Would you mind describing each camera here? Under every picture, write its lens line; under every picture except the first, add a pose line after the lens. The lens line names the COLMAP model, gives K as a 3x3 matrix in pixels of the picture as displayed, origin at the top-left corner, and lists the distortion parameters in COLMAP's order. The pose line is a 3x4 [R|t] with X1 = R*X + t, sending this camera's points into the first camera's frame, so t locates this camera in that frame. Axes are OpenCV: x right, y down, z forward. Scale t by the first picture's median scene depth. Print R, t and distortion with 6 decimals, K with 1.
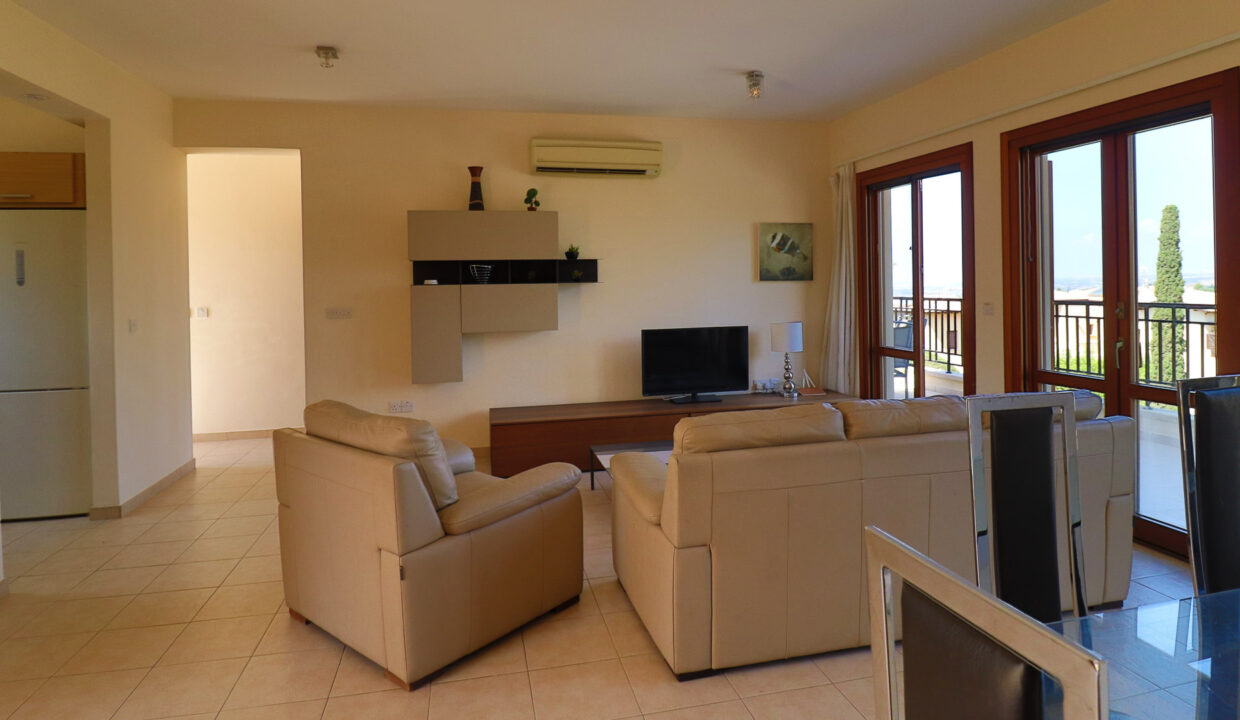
lens RADIAL K [[663.3, 0, 619.2], [0, 663.3, 286.2], [0, 0, 1]] dist [-0.011272, -0.010266]
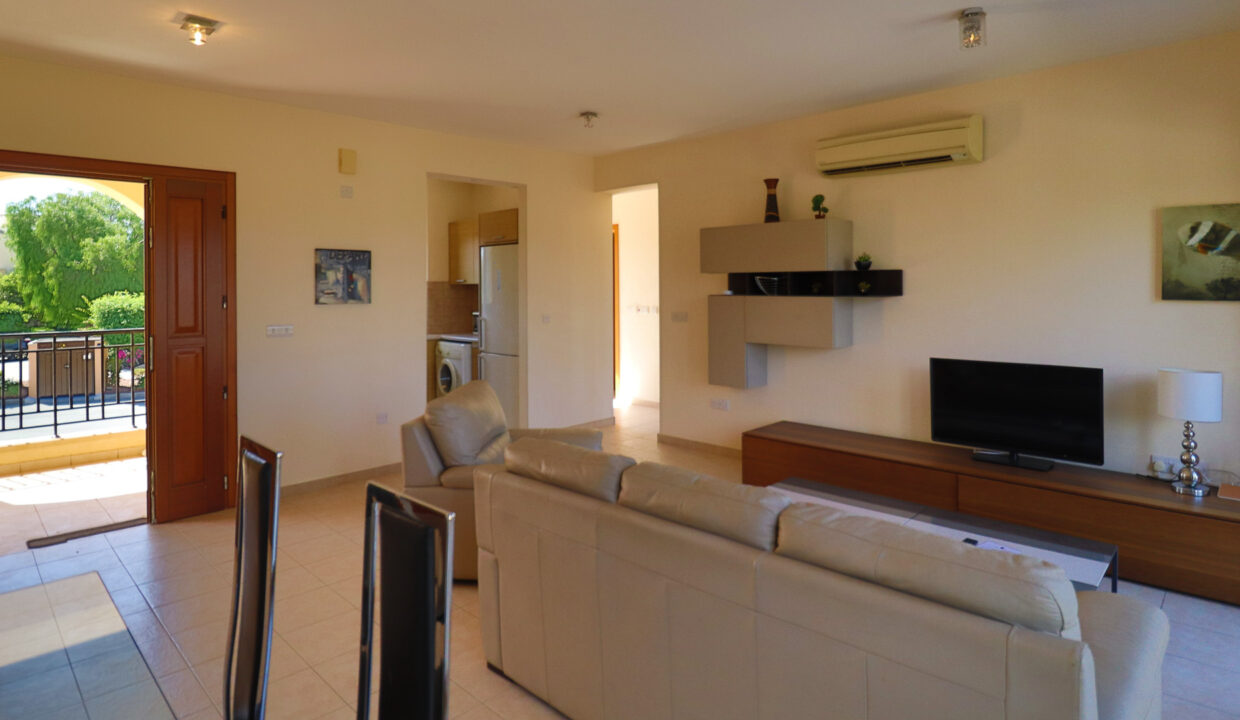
lens RADIAL K [[663.3, 0, 619.2], [0, 663.3, 286.2], [0, 0, 1]] dist [-0.011272, -0.010266]
pose [[0.541088, 0.015736, -0.840819, 0.499533], [-0.005490, 0.999870, 0.015179, -0.030409], [0.840948, -0.003597, 0.541104, 0.252392]]
